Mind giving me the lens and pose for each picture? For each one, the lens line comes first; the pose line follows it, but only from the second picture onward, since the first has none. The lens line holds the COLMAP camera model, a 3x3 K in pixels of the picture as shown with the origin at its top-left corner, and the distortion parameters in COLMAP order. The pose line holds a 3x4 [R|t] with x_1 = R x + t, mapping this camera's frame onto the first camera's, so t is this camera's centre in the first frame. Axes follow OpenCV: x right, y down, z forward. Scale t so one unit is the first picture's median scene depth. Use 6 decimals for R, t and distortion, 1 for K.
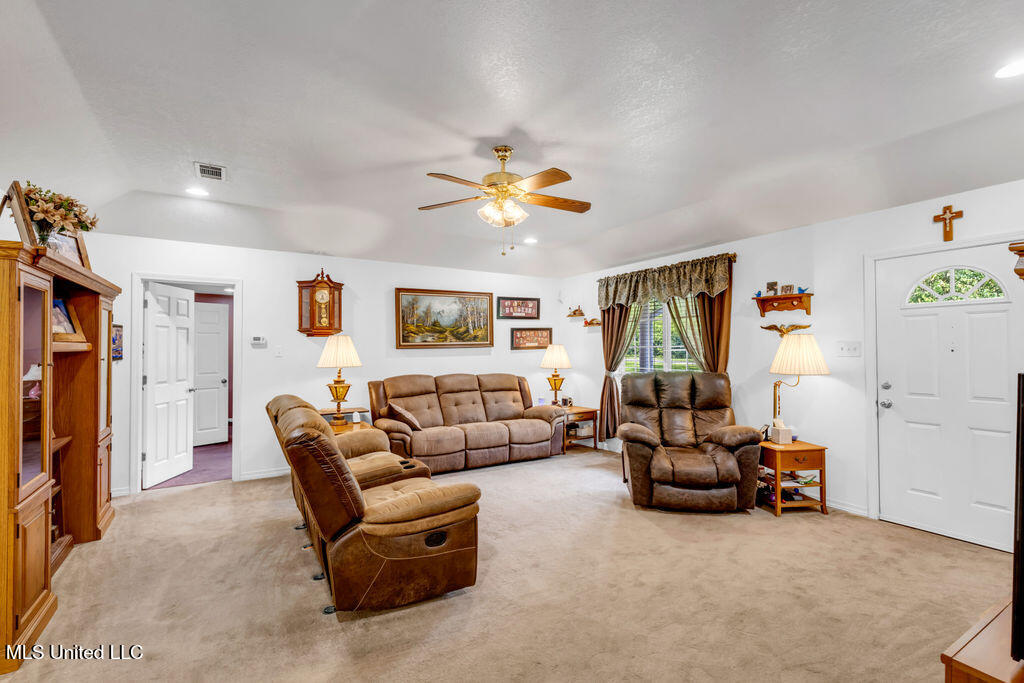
lens RADIAL K [[469.4, 0, 515.1], [0, 469.4, 340.0], [0, 0, 1]] dist [0.000396, 0.000082]
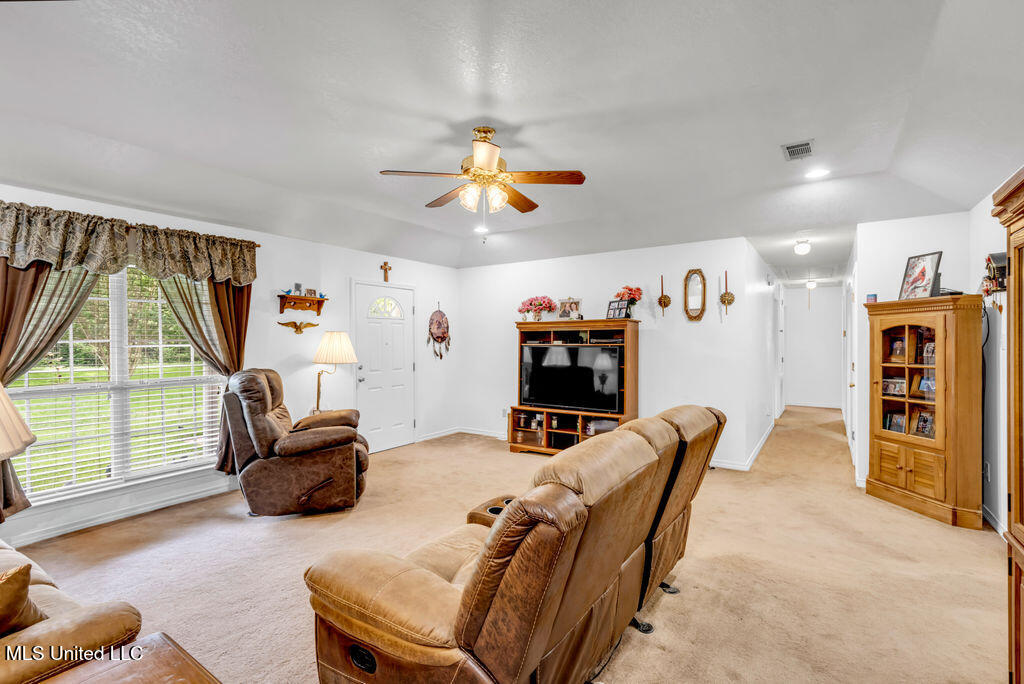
lens RADIAL K [[469.4, 0, 515.1], [0, 469.4, 340.5], [0, 0, 1]] dist [0.000396, 0.000082]
pose [[-0.418205, 0.004977, 0.908339, -0.678477], [-0.012616, 0.999857, -0.011287, 0.017992], [-0.908265, -0.016180, -0.418083, 0.999515]]
